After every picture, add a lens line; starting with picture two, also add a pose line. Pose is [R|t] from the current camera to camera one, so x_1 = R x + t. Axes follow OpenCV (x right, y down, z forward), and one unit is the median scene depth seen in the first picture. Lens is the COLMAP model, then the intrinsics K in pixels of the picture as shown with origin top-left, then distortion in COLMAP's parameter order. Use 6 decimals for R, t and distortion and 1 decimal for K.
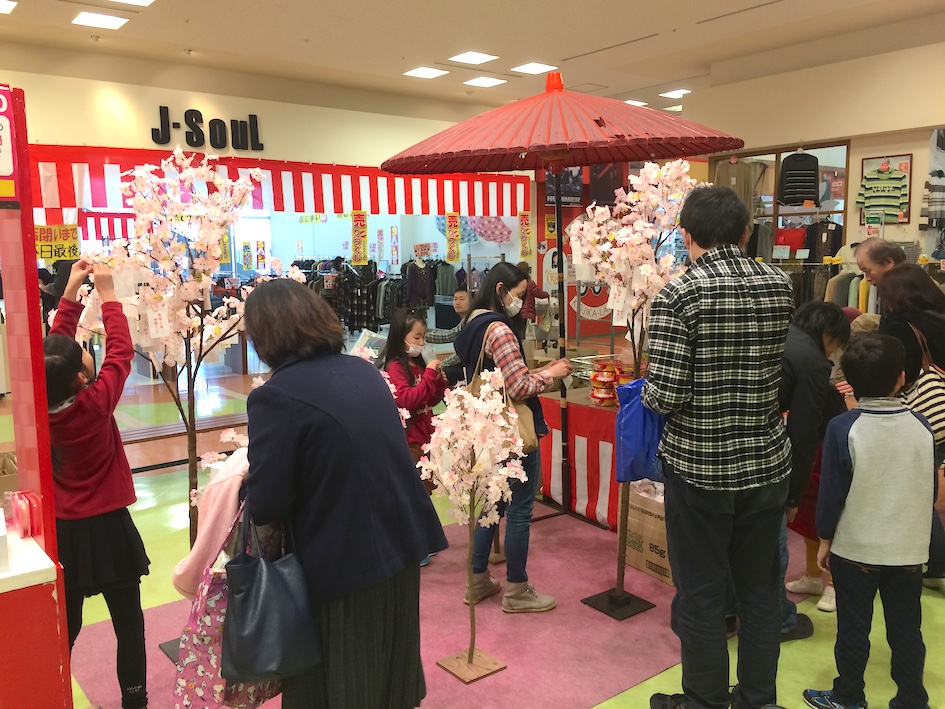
lens RADIAL K [[815.1, 0, 474.7], [0, 815.1, 359.3], [0, 0, 1]] dist [0.008045, -0.004231]
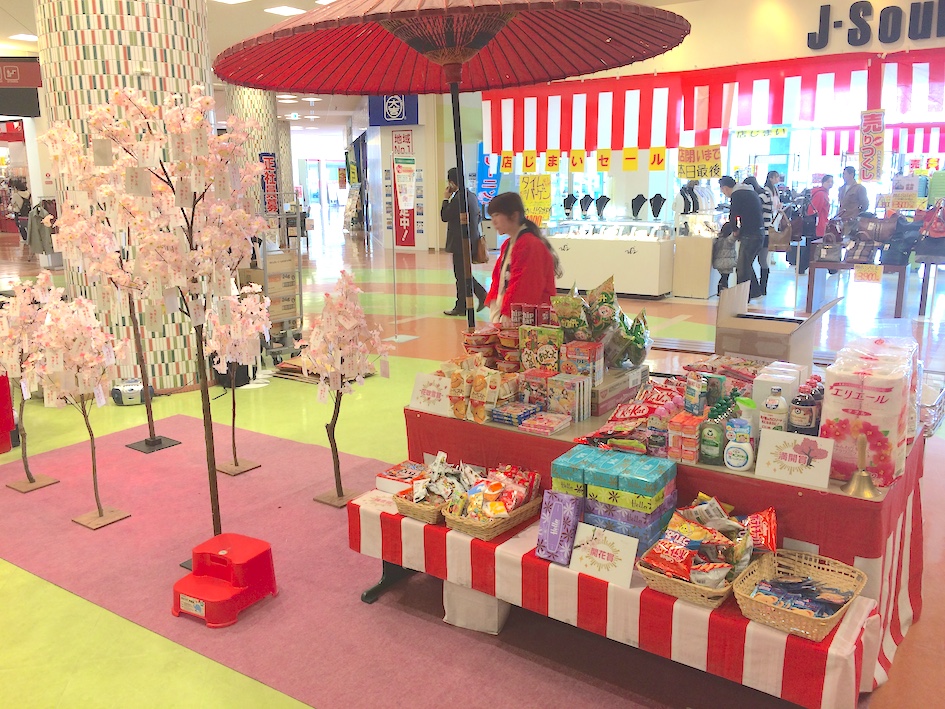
lens RADIAL K [[815.1, 0, 473.5], [0, 815.1, 348.1], [0, 0, 1]] dist [0.008045, -0.004231]
pose [[0.309971, 0.207665, -0.927789, 0.447676], [-0.106831, 0.977282, 0.183051, -0.073827], [0.944725, 0.042376, 0.325114, 0.405299]]
